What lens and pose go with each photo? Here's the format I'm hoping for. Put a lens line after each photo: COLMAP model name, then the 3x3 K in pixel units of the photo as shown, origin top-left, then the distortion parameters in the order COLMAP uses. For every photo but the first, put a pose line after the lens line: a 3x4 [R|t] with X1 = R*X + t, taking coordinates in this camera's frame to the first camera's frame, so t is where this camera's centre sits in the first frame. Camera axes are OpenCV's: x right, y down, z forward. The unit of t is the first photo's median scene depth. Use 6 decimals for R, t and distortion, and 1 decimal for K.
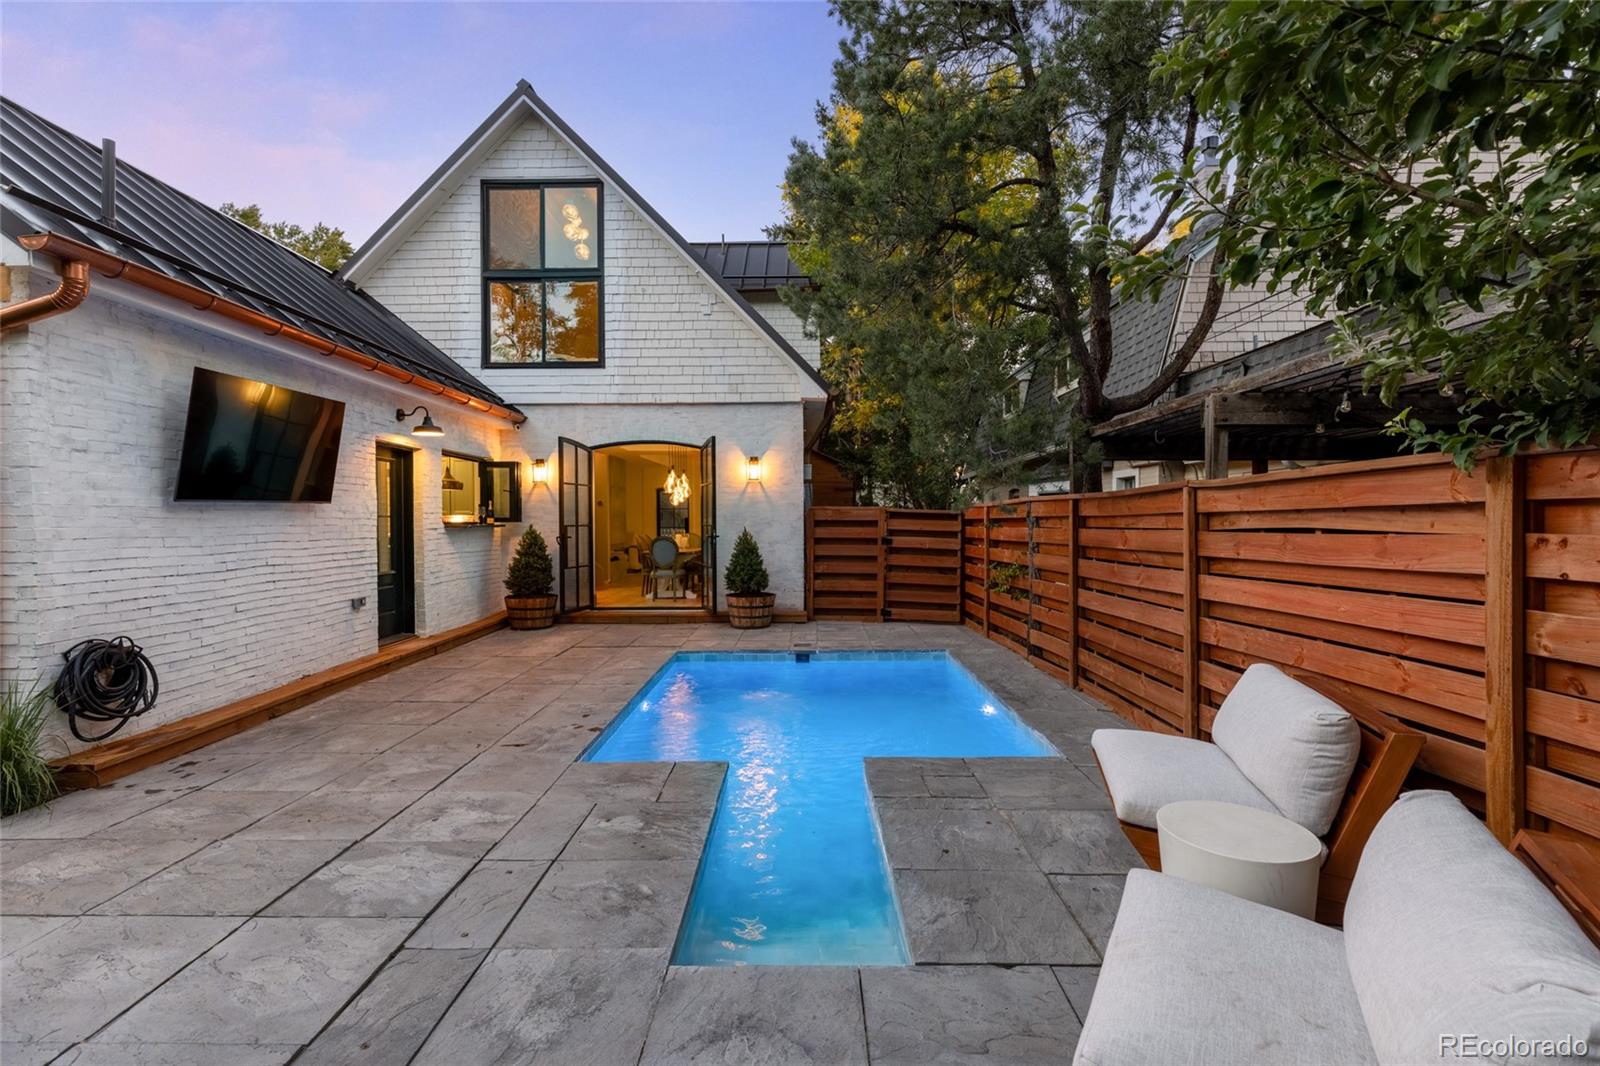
lens RADIAL K [[727.0, 0, 795.6], [0, 727.0, 524.9], [0, 0, 1]] dist [0.004808, 0.000188]
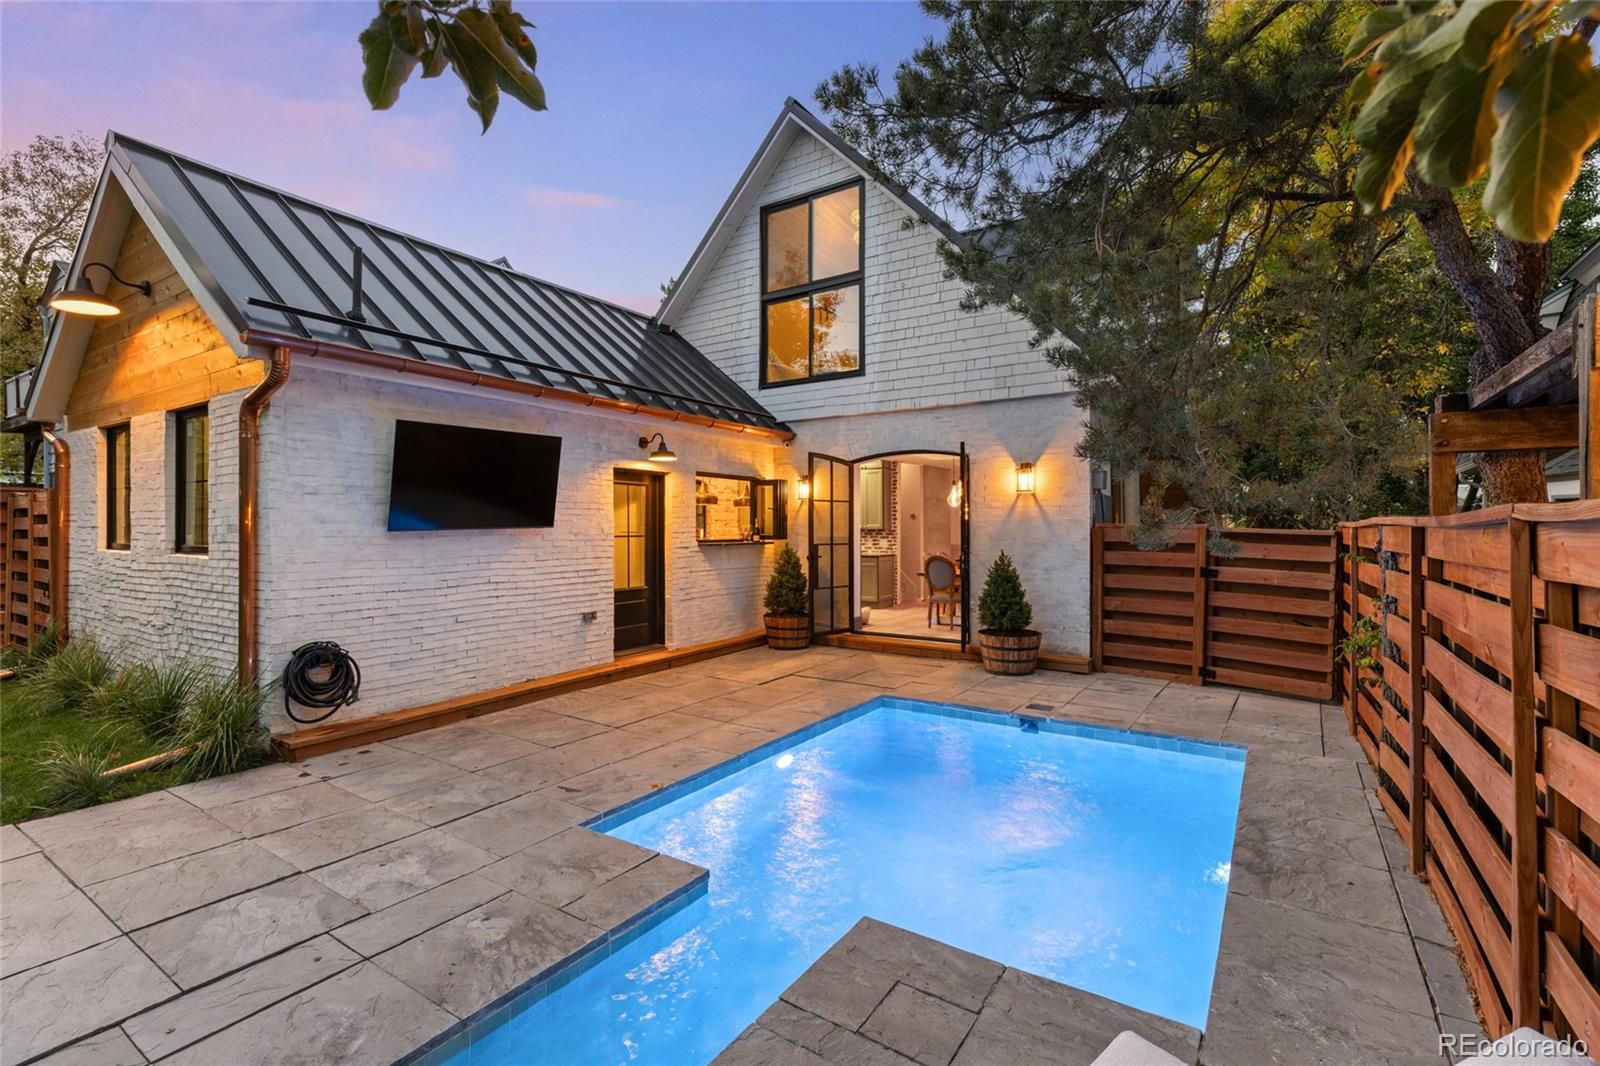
lens RADIAL K [[727.0, 0, 795.6], [0, 727.0, 523.9], [0, 0, 1]] dist [0.004808, 0.000188]
pose [[0.829906, 0.000816, -0.557903, 0.195823], [-0.004839, 0.999972, -0.005736, -0.020317], [0.557882, 0.007460, 0.829886, 0.184998]]
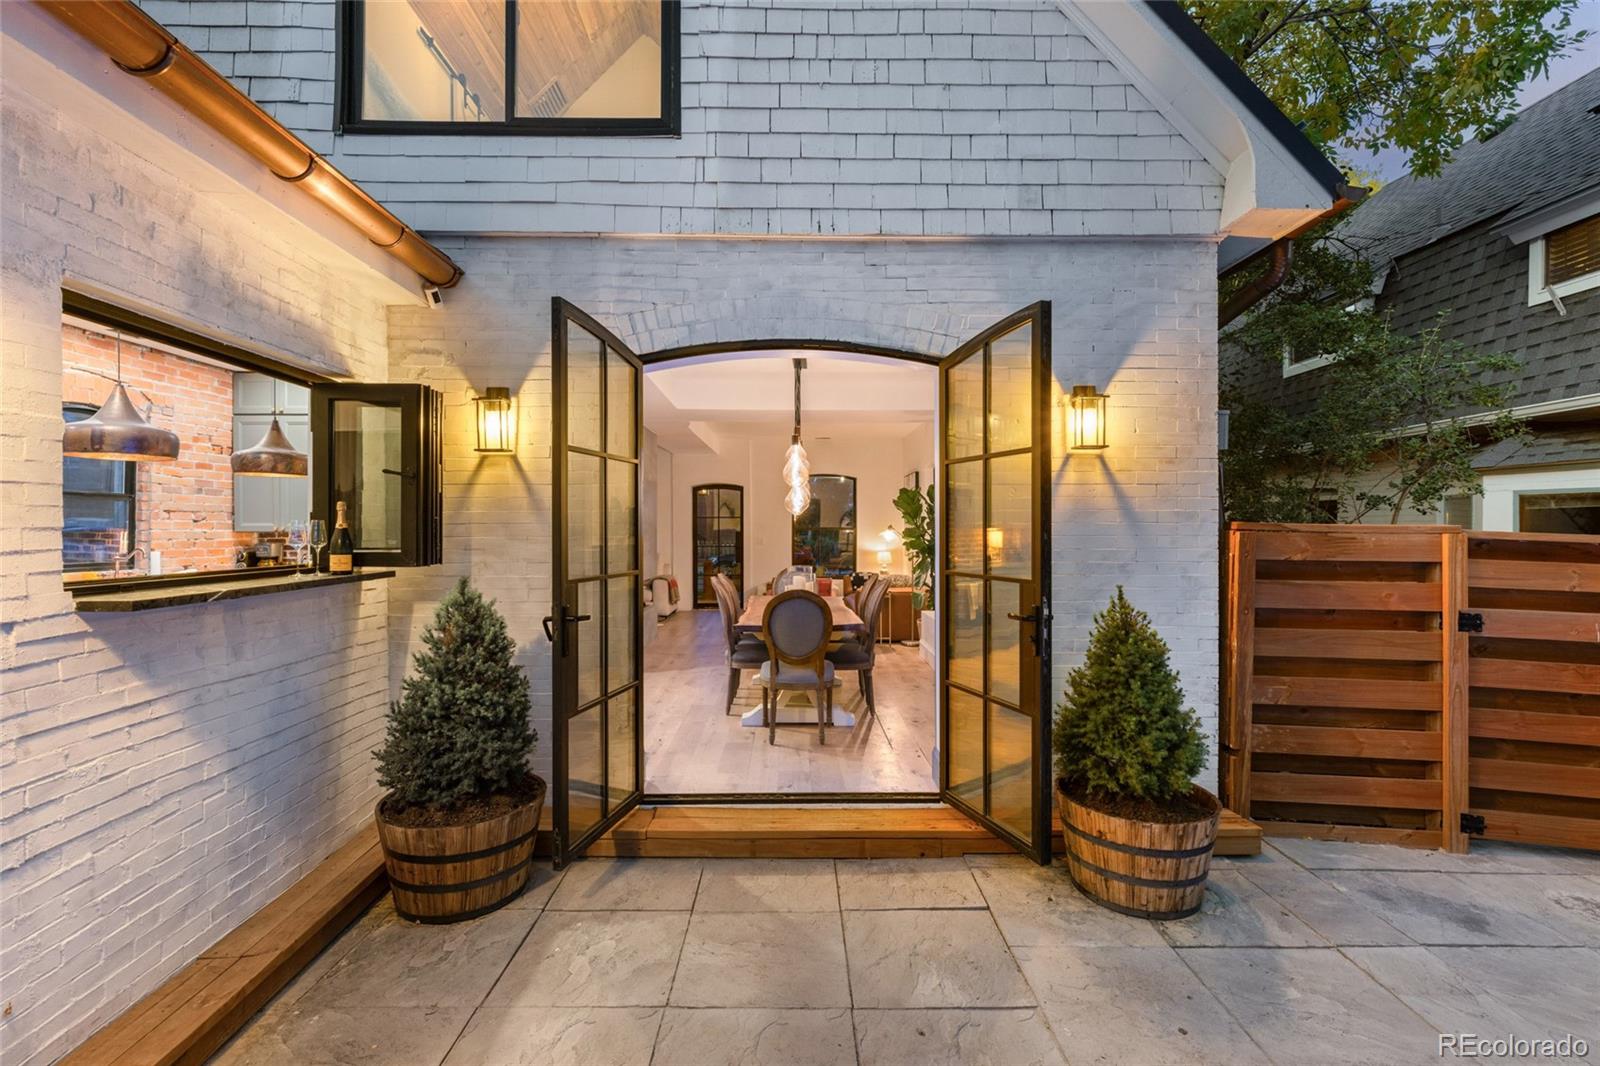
lens RADIAL K [[727.0, 0, 793.4], [0, 727.0, 528.6], [0, 0, 1]] dist [0.004808, 0.000188]
pose [[0.999919, 0.004361, 0.011929, -0.220677], [-0.004330, 0.999987, -0.002585, -0.021498], [-0.011940, 0.002533, 0.999926, 0.672713]]
